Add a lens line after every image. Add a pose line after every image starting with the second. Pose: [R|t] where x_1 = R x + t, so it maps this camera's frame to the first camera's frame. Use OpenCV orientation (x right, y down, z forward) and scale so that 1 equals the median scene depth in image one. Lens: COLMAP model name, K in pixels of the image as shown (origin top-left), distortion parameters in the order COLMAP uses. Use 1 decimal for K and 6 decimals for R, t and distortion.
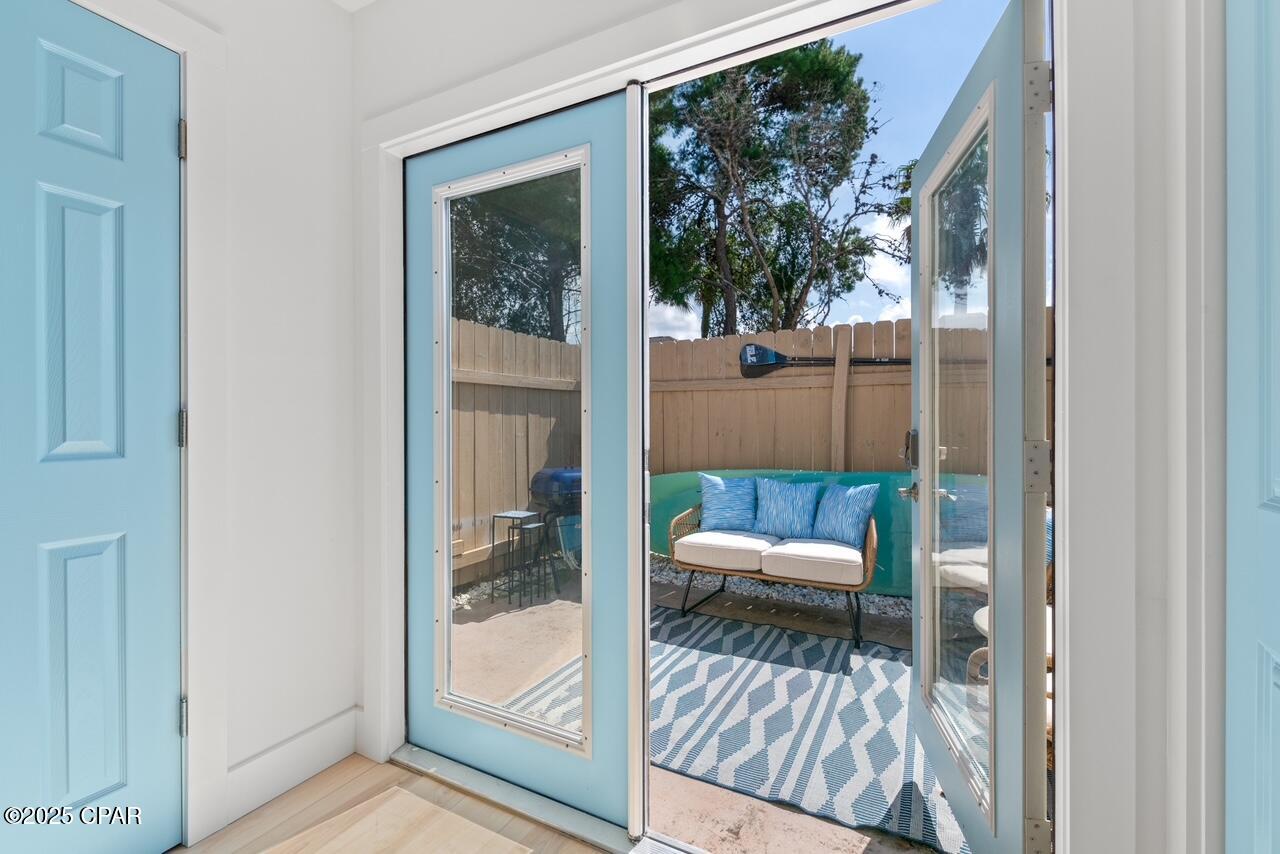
lens RADIAL K [[569.6, 0, 644.2], [0, 569.6, 421.6], [0, 0, 1]] dist [0.000242, -0.000572]
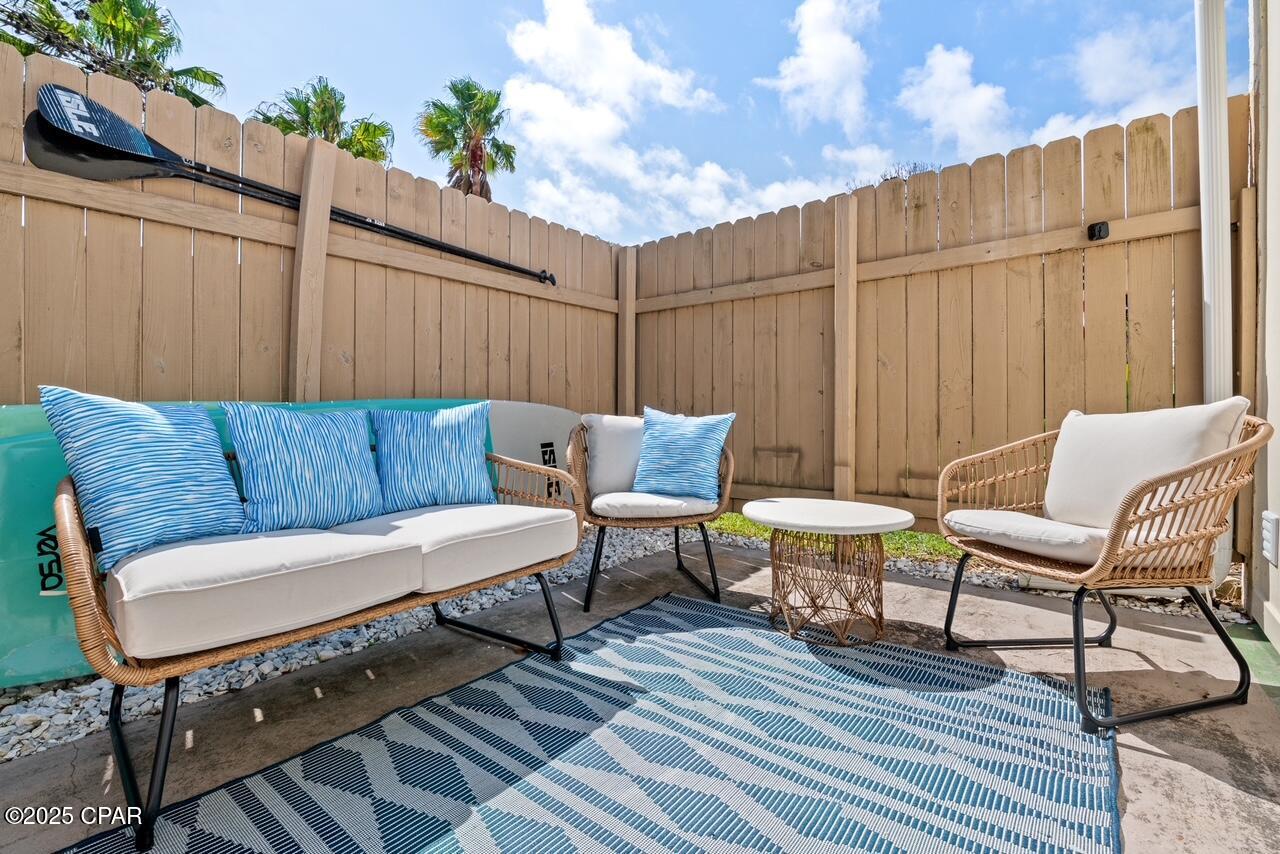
lens RADIAL K [[569.6, 0, 641.7], [0, 569.6, 422.7], [0, 0, 1]] dist [0.000242, -0.000572]
pose [[0.175517, -0.009481, 0.984431, -0.169351], [0.013563, 0.999882, 0.007211, 0.124158], [-0.984383, 0.012086, 0.175625, 0.688138]]
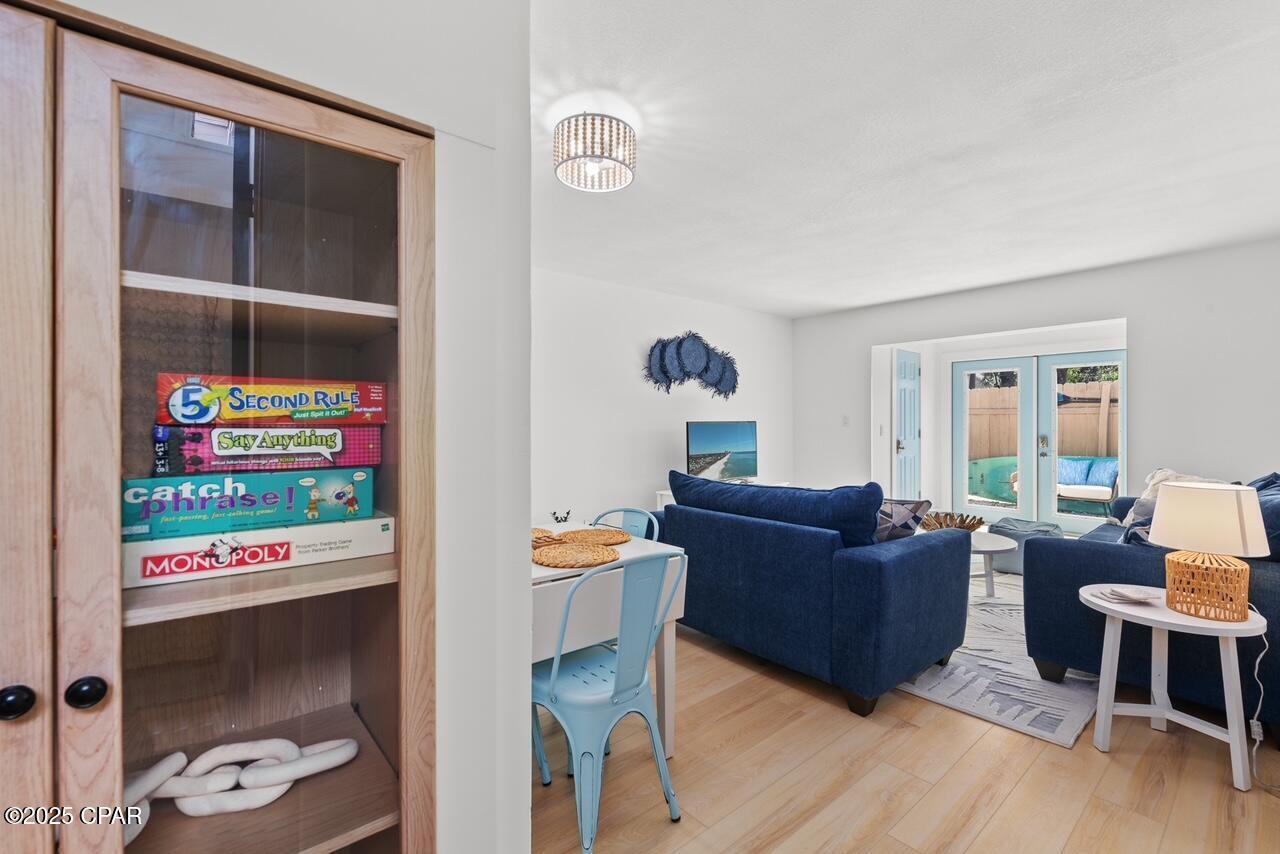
lens RADIAL K [[569.6, 0, 636.6], [0, 569.6, 422.8], [0, 0, 1]] dist [0.000242, -0.000572]
pose [[0.923103, -0.006804, -0.384493, -0.452834], [0.003530, 0.999951, -0.009219, -0.018033], [0.384537, 0.007153, 0.923082, -1.667846]]
